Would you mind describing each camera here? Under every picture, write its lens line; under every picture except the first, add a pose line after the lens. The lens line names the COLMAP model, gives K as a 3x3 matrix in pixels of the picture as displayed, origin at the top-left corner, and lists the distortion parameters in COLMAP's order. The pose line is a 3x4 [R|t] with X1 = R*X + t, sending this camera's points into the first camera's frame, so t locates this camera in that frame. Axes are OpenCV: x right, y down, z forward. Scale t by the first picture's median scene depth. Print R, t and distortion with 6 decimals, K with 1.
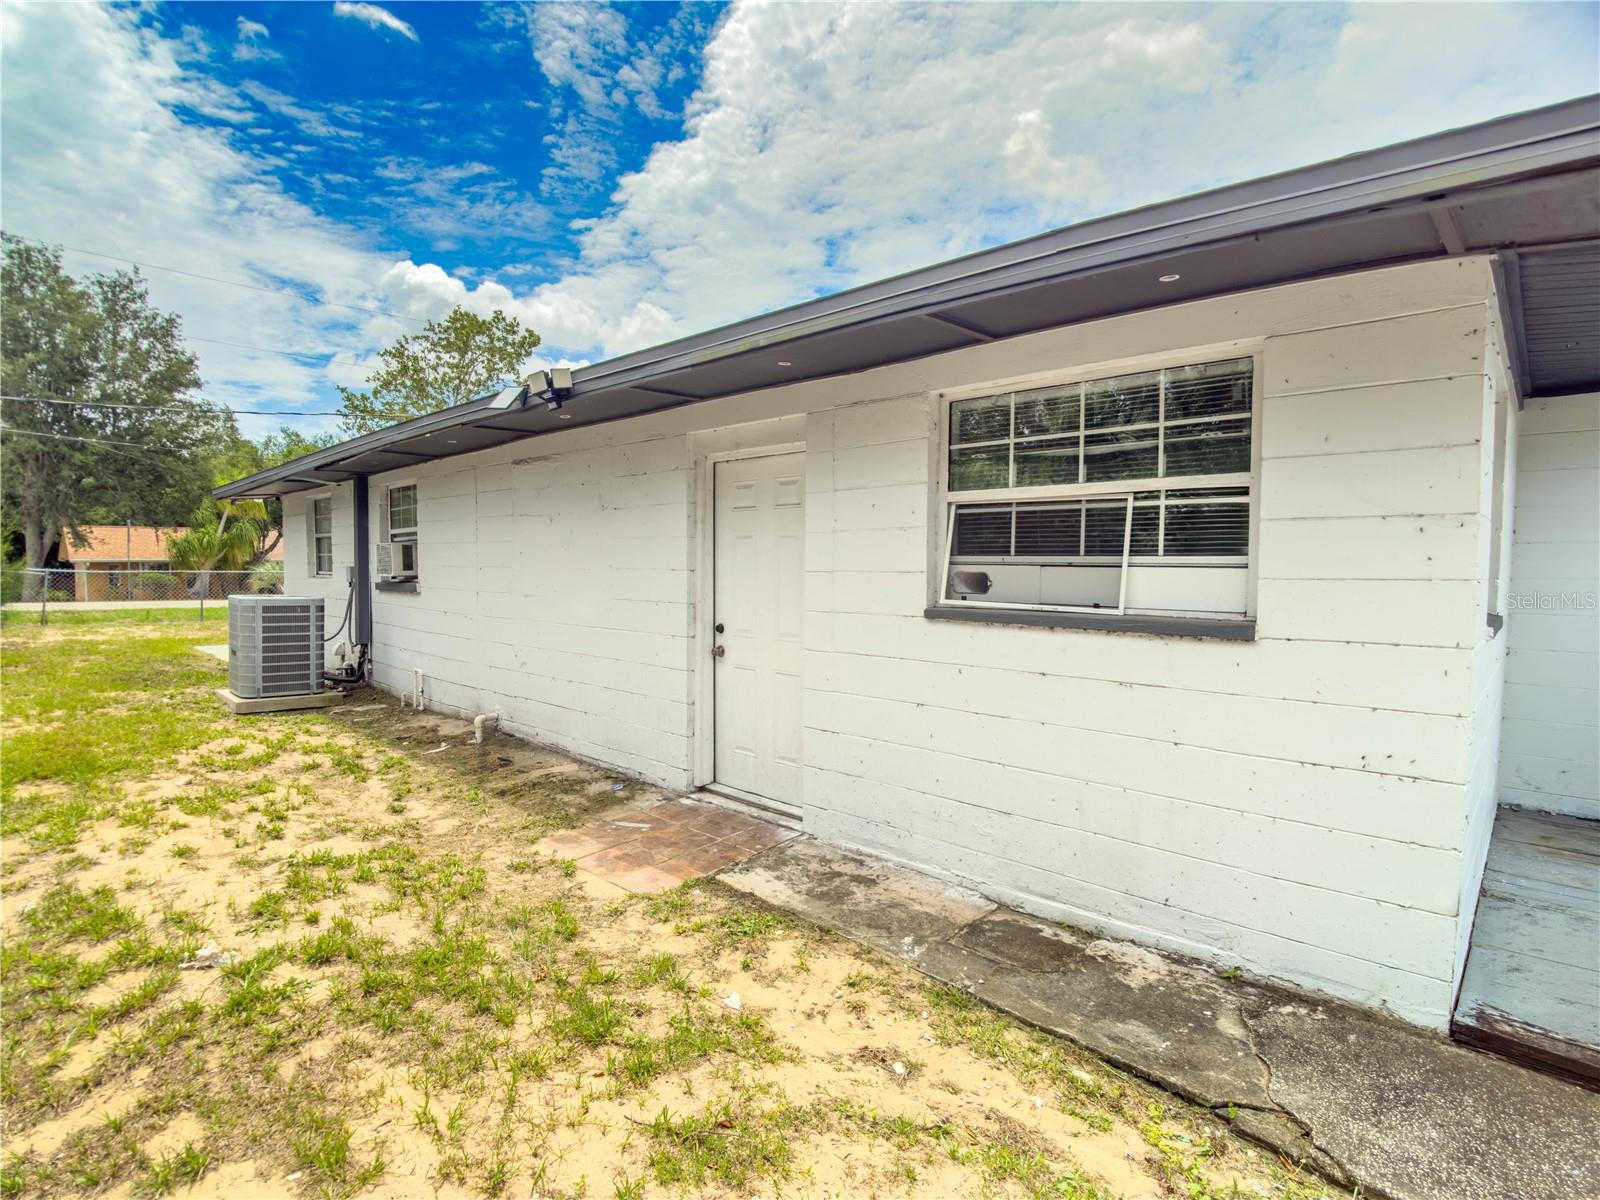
lens RADIAL K [[814.0, 0, 798.6], [0, 814.0, 599.7], [0, 0, 1]] dist [-0.014972, -0.003584]
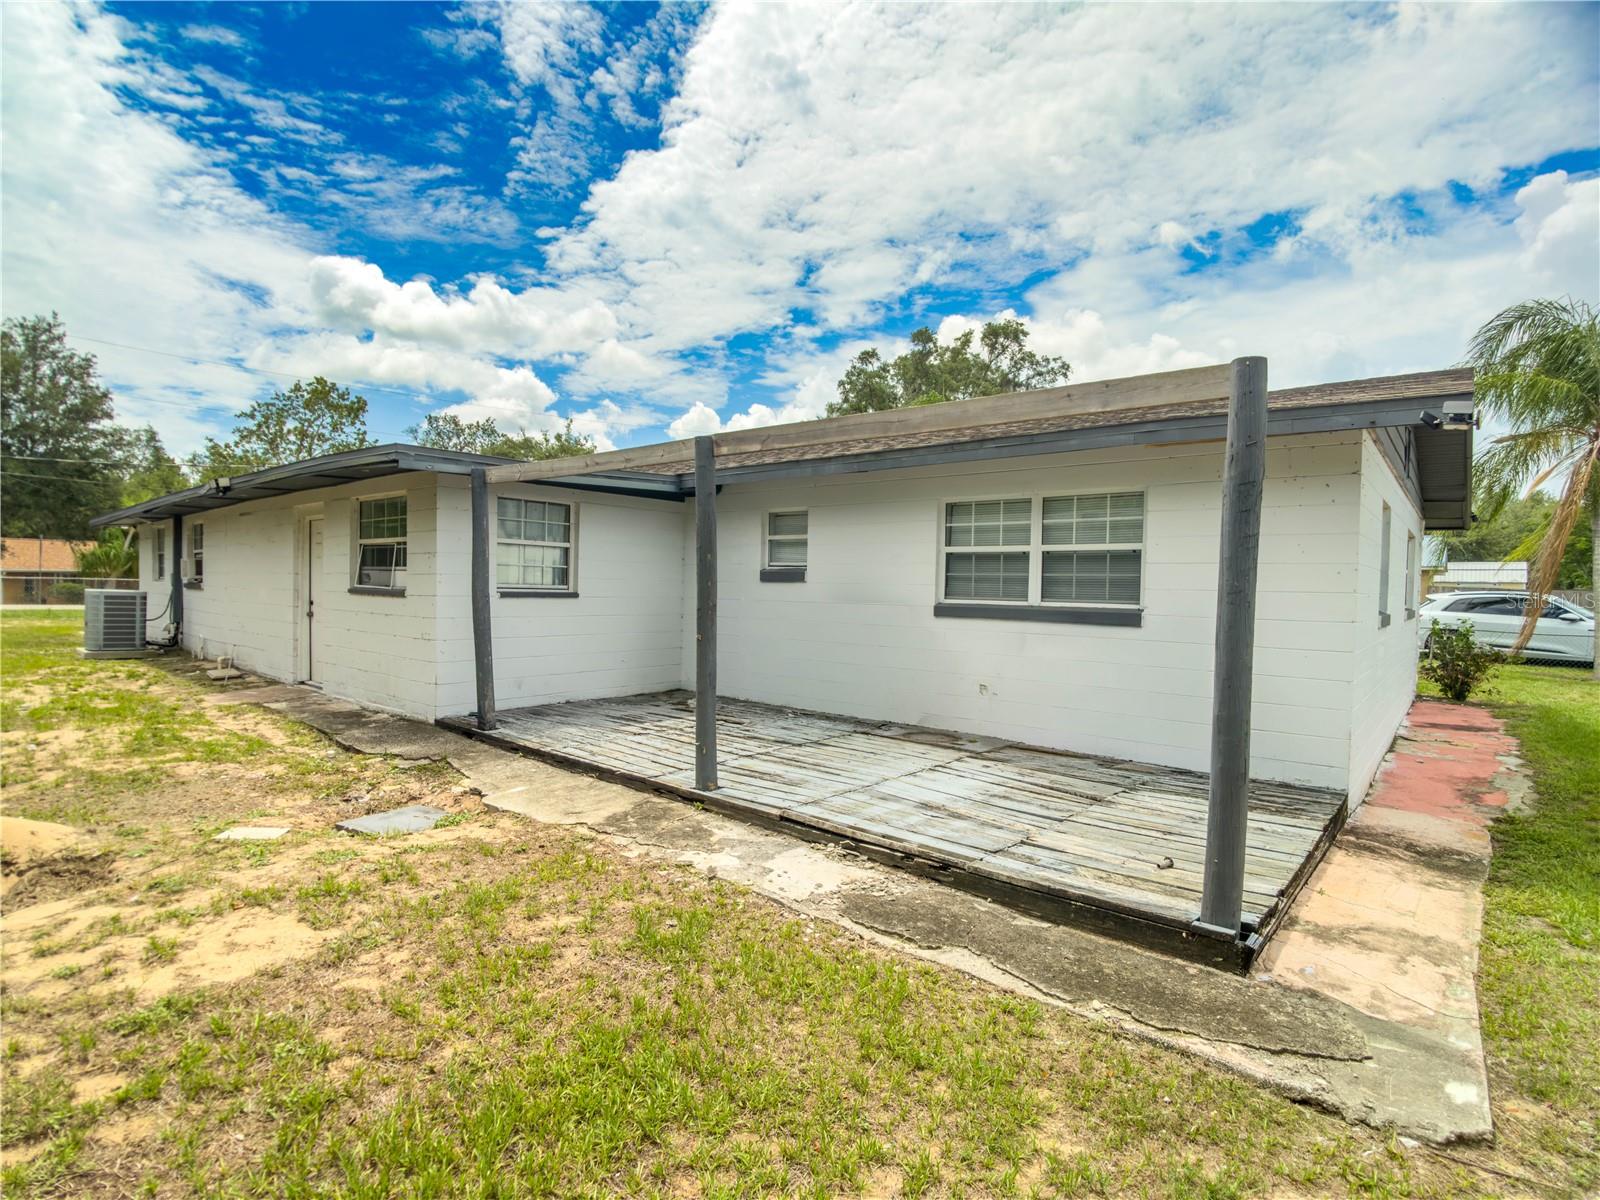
lens RADIAL K [[814.0, 0, 804.0], [0, 814.0, 629.4], [0, 0, 1]] dist [-0.014972, -0.003584]
pose [[0.998601, 0.010389, 0.051840, 0.689724], [-0.010922, 0.999890, 0.010011, 0.045168], [-0.051730, -0.010563, 0.998605, -0.726219]]
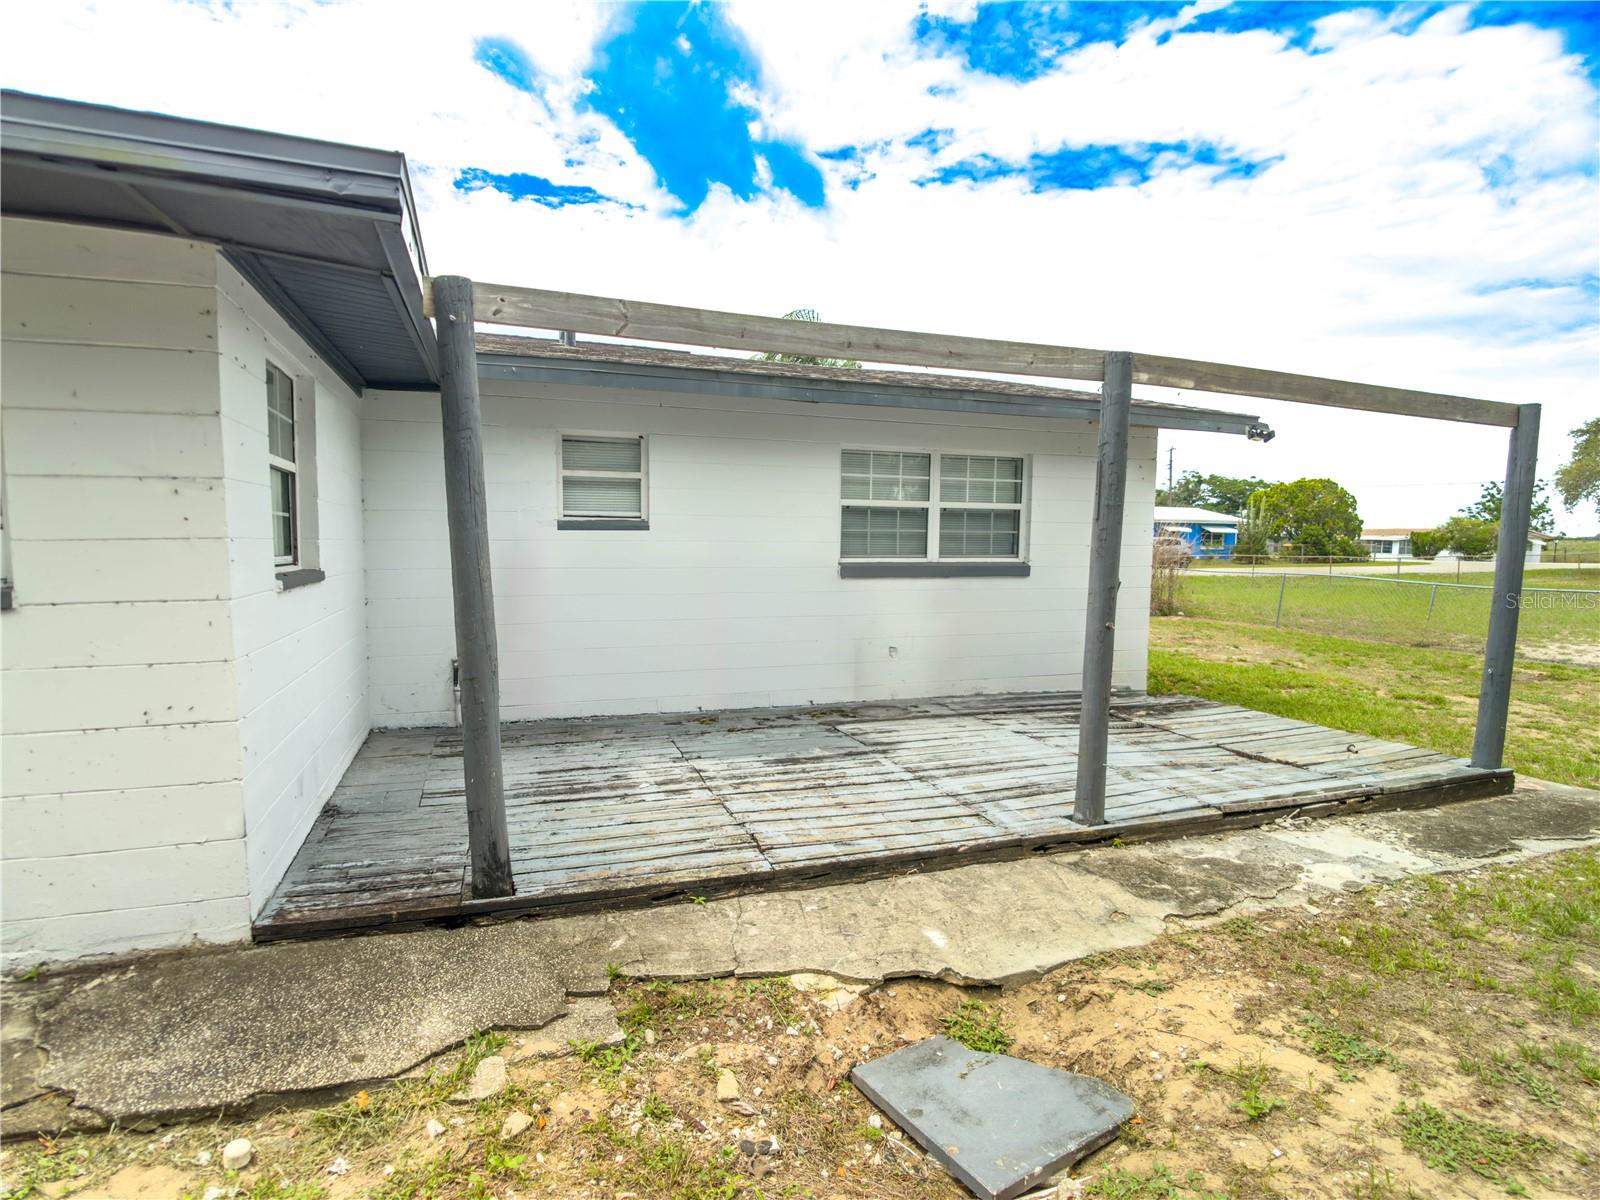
lens RADIAL K [[814.0, 0, 794.1], [0, 814.0, 606.6], [0, 0, 1]] dist [-0.014972, -0.003584]
pose [[0.459008, -0.074973, 0.885263, 0.038234], [0.032797, 0.997184, 0.067446, 0.003883], [-0.887826, -0.001924, 0.460174, -0.042054]]
